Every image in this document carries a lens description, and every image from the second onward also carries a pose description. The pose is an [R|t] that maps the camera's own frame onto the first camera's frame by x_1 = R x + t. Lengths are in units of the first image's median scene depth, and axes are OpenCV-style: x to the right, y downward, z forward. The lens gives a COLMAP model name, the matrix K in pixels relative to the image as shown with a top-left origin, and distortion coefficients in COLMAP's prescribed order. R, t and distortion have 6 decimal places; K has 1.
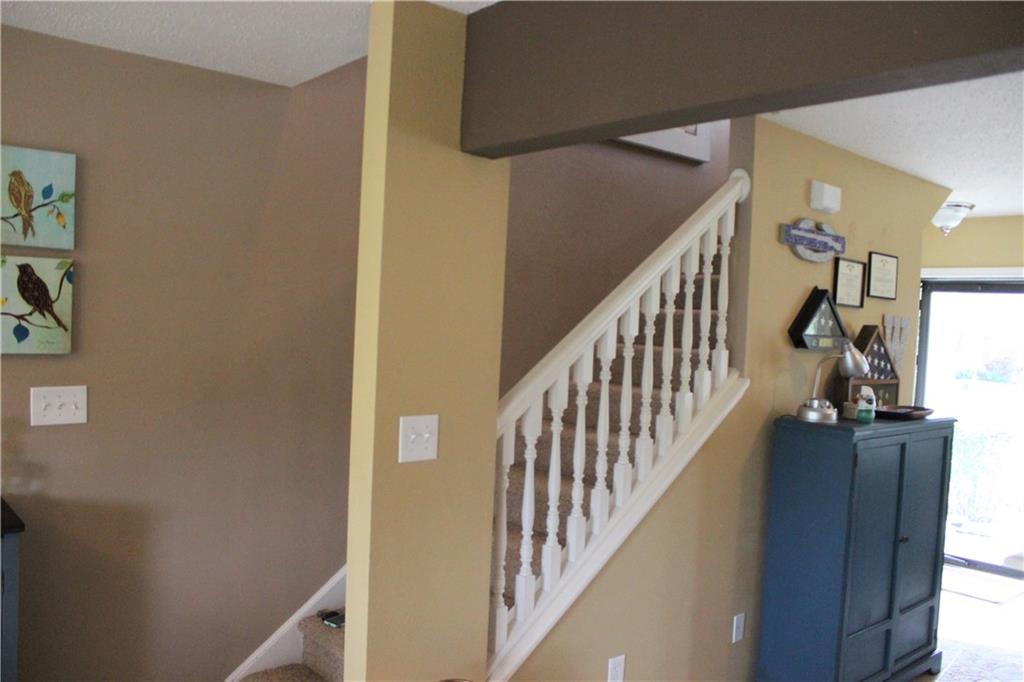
lens RADIAL K [[848.6, 0, 503.9], [0, 848.6, 356.8], [0, 0, 1]] dist [-0.162240, 0.134499]
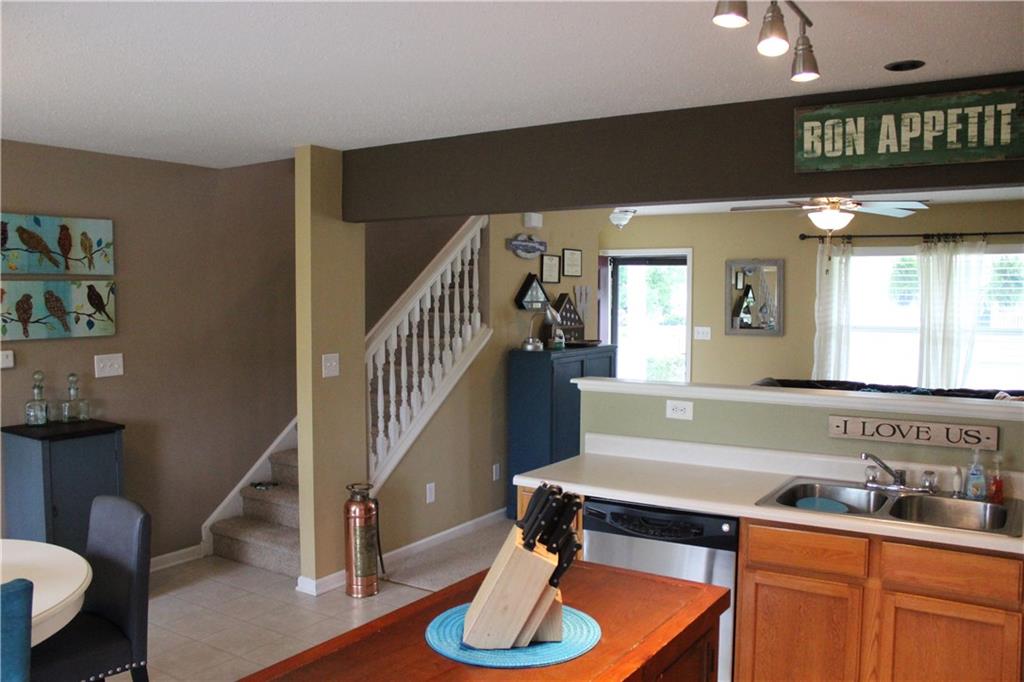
lens RADIAL K [[848.6, 0, 509.2], [0, 848.6, 343.7], [0, 0, 1]] dist [-0.162240, 0.134499]
pose [[0.959039, -0.059503, 0.276953, -0.175305], [0.051862, 0.998046, 0.034837, -0.002314], [-0.278485, -0.019047, 0.960252, -0.745678]]
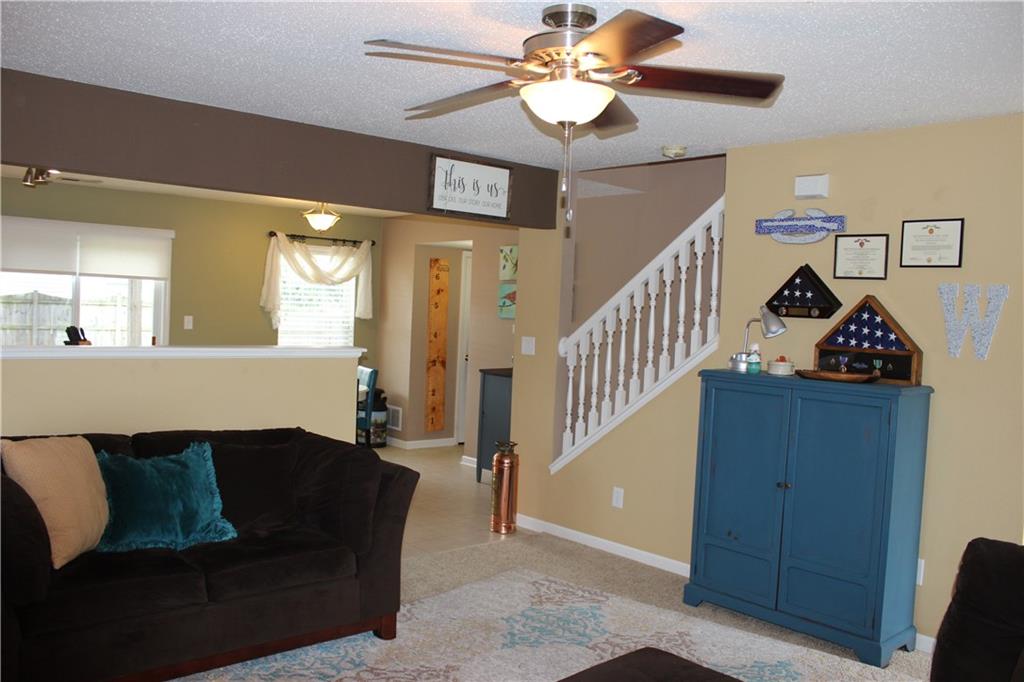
lens RADIAL K [[848.6, 0, 505.8], [0, 848.6, 347.7], [0, 0, 1]] dist [-0.162240, 0.134499]
pose [[0.013434, 0.005542, -0.999894, 1.729425], [-0.078975, 0.996867, 0.004464, 0.067794], [0.996786, 0.078907, 0.013829, 0.644442]]
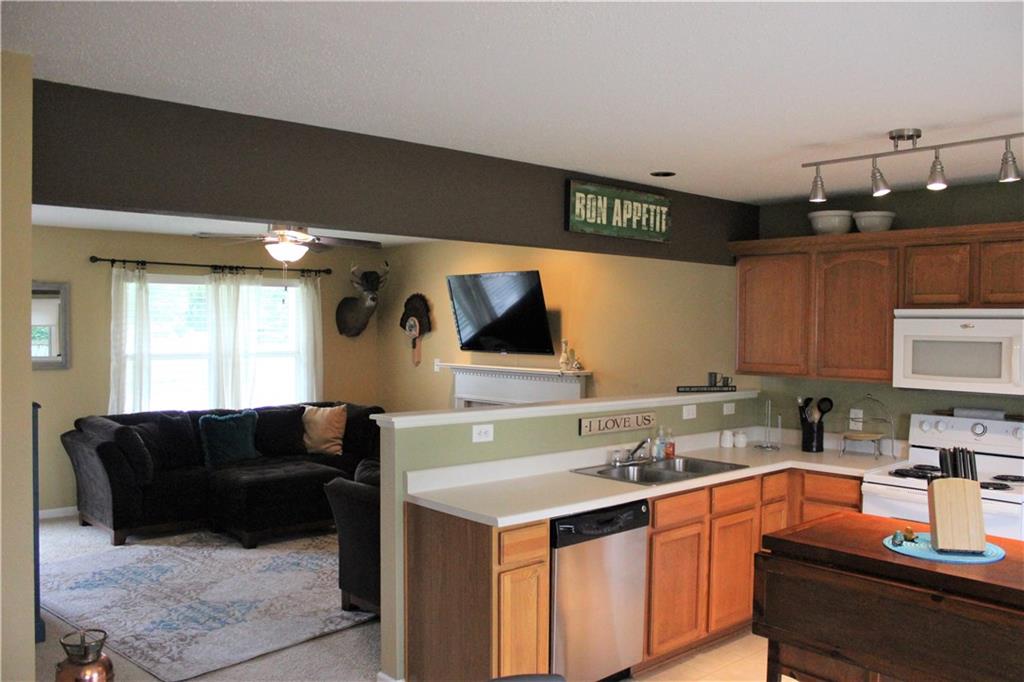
lens RADIAL K [[848.6, 0, 506.3], [0, 848.6, 344.0], [0, 0, 1]] dist [-0.162240, 0.134499]
pose [[-0.011029, -0.066516, 0.997724, -0.863768], [0.027859, 0.997377, 0.066801, -0.072140], [-0.999551, 0.028533, -0.009147, 0.249952]]
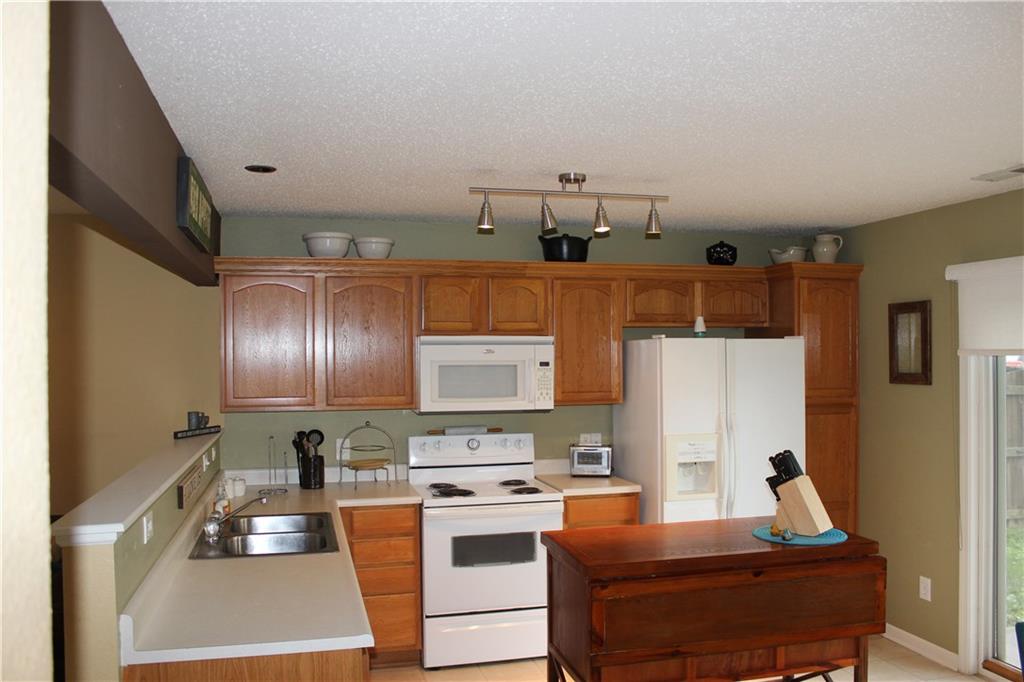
lens RADIAL K [[848.6, 0, 506.0], [0, 848.6, 342.1], [0, 0, 1]] dist [-0.162240, 0.134499]
pose [[-0.896348, -0.033097, 0.442115, -0.298451], [-0.016302, 0.998996, 0.041734, -0.072890], [-0.443052, 0.030201, -0.895987, 0.797406]]
